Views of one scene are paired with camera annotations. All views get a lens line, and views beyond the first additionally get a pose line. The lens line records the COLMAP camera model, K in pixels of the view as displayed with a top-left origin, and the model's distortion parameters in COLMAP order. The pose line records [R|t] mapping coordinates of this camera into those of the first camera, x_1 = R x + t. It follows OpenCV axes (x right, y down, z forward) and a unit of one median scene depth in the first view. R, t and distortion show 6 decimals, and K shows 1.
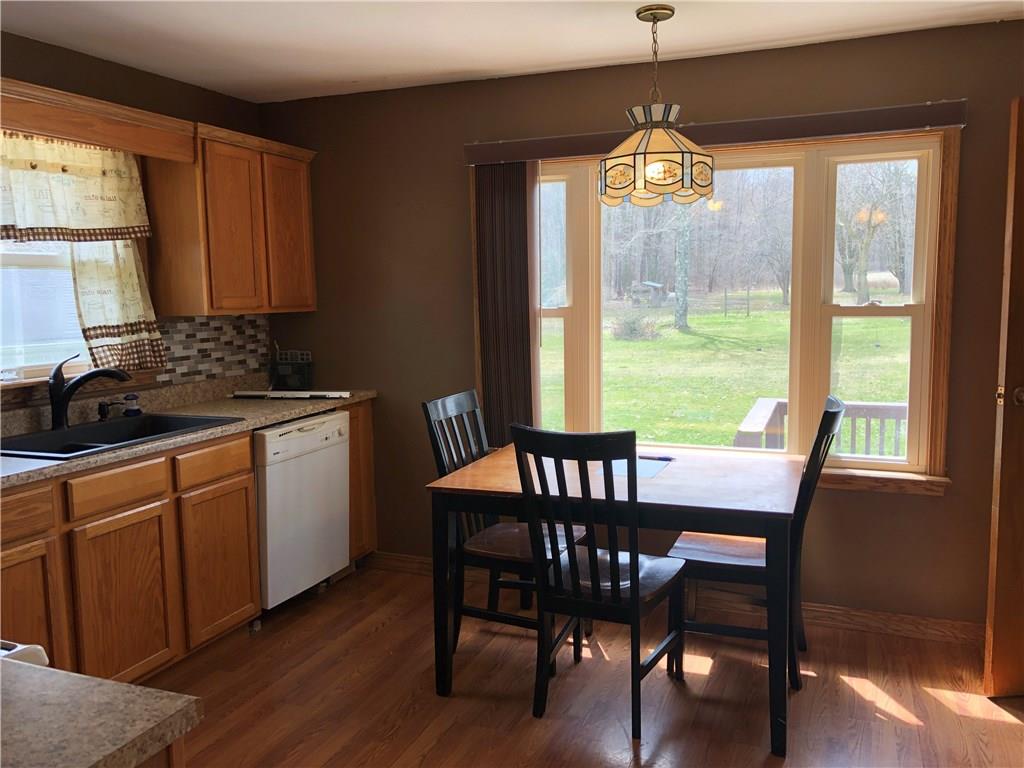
lens RADIAL K [[856.1, 0, 514.0], [0, 856.1, 381.8], [0, 0, 1]] dist [0.035607, 0.013653]
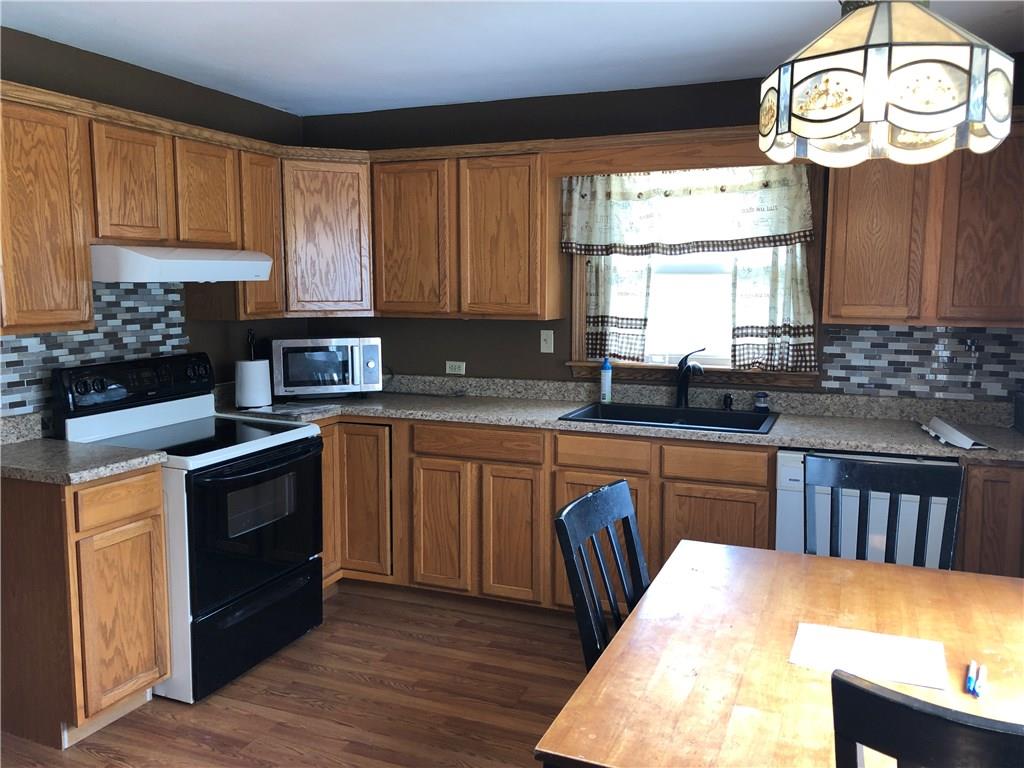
lens RADIAL K [[856.1, 0, 513.6], [0, 856.1, 385.8], [0, 0, 1]] dist [0.035607, 0.013653]
pose [[-0.032321, 0.139296, -0.989723, 0.588612], [-0.109914, 0.983739, 0.142043, -0.105795], [0.993416, 0.113375, -0.016485, 0.684897]]
